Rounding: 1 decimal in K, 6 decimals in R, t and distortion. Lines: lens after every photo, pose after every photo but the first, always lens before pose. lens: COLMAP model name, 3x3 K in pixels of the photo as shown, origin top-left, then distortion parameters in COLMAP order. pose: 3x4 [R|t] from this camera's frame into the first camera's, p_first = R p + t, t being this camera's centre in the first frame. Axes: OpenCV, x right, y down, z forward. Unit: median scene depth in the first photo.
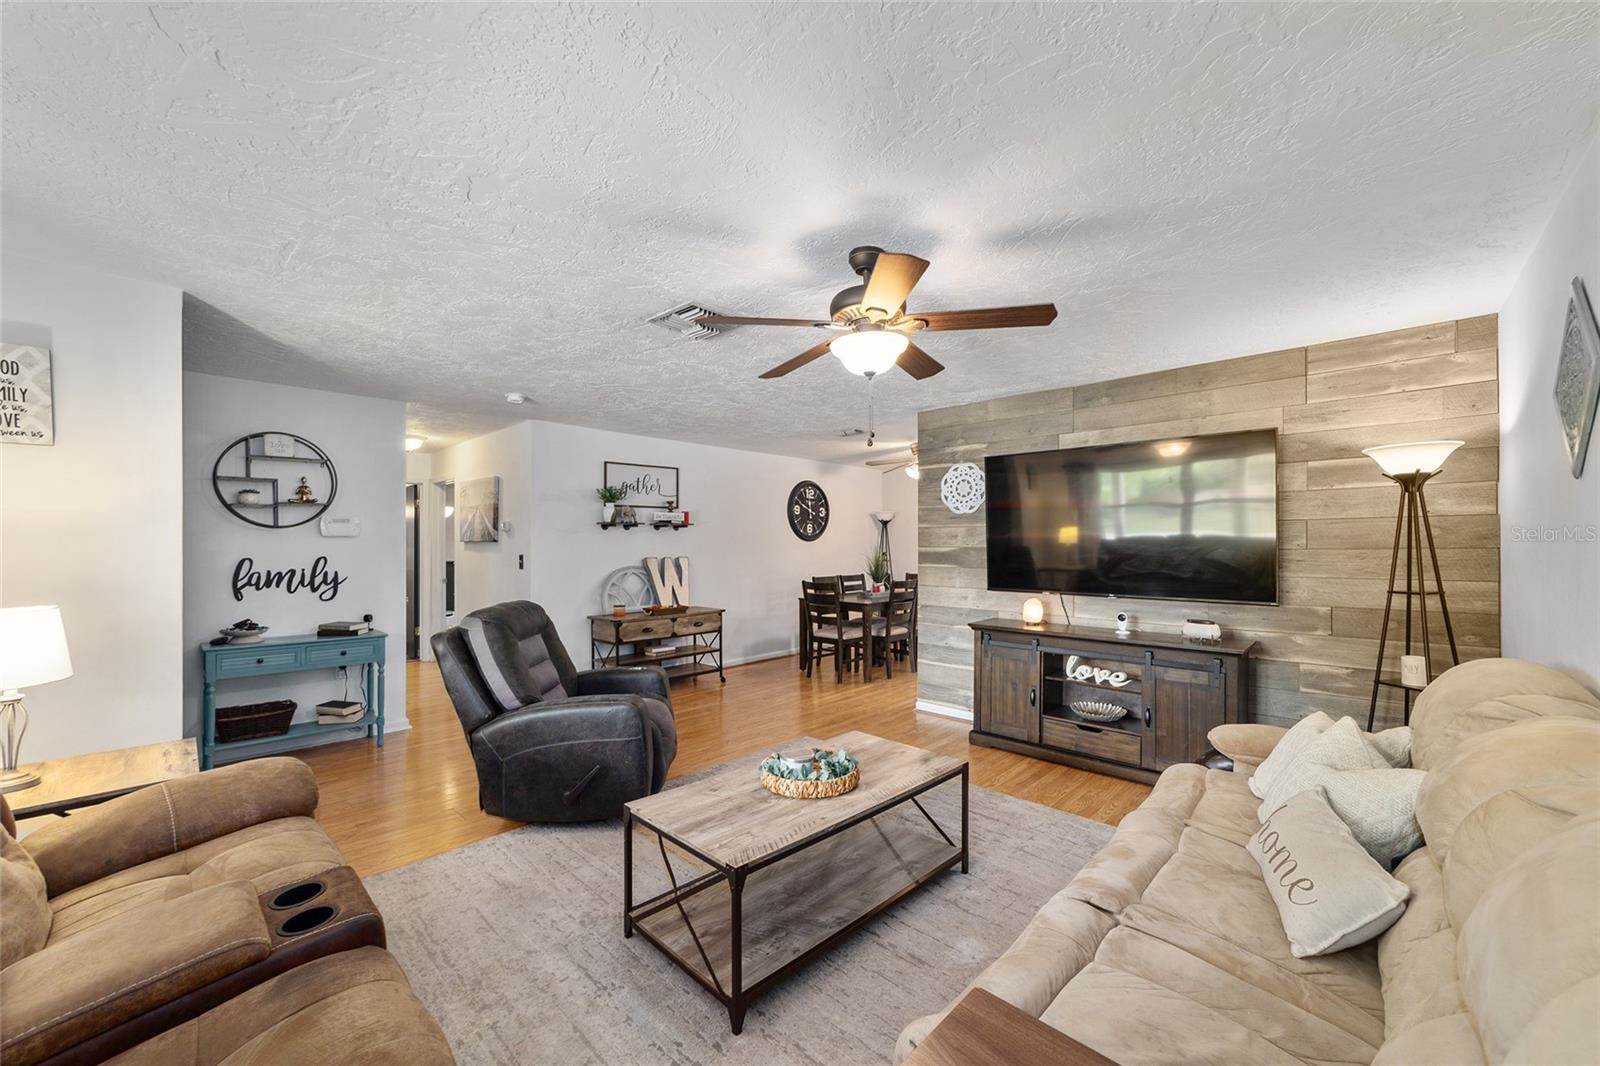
lens RADIAL K [[619.3, 0, 792.8], [0, 619.3, 535.8], [0, 0, 1]] dist [-0.012591, 0.005724]
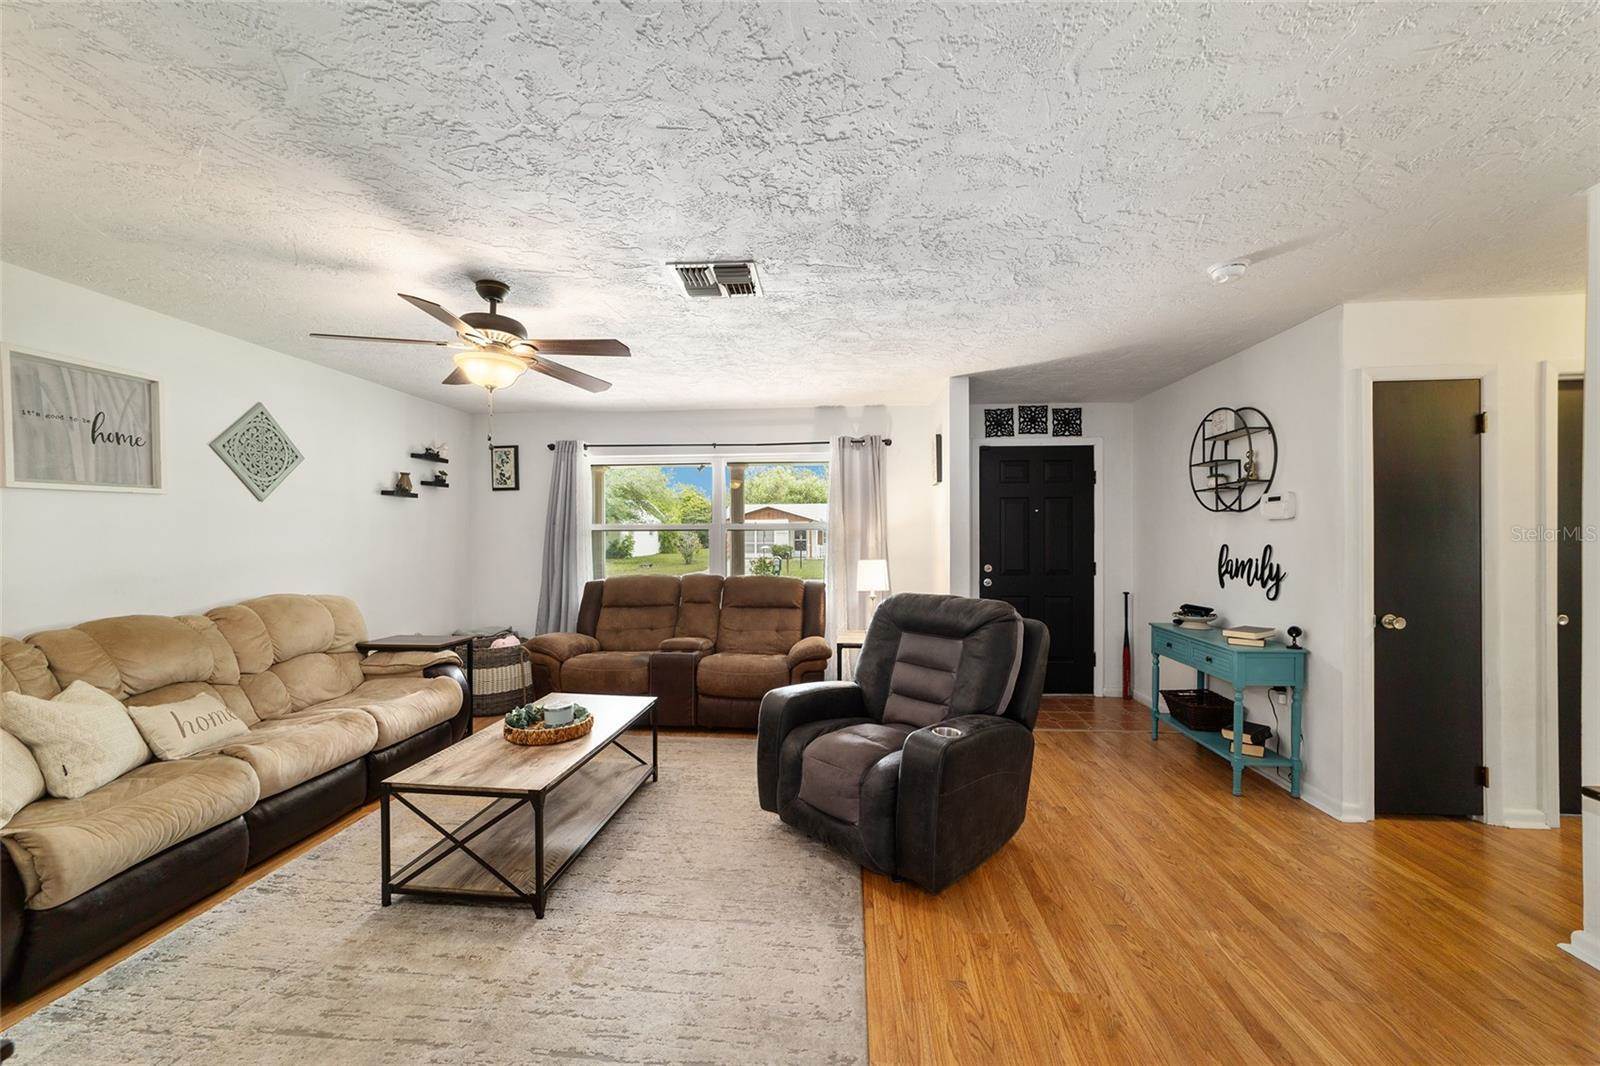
lens RADIAL K [[619.3, 0, 792.8], [0, 619.3, 535.8], [0, 0, 1]] dist [-0.012591, 0.005724]
pose [[-0.781943, 0.006912, -0.623312, 0.202307], [0.014029, 0.999880, -0.006511, 0.016960], [0.623192, -0.013836, -0.781946, 1.125118]]
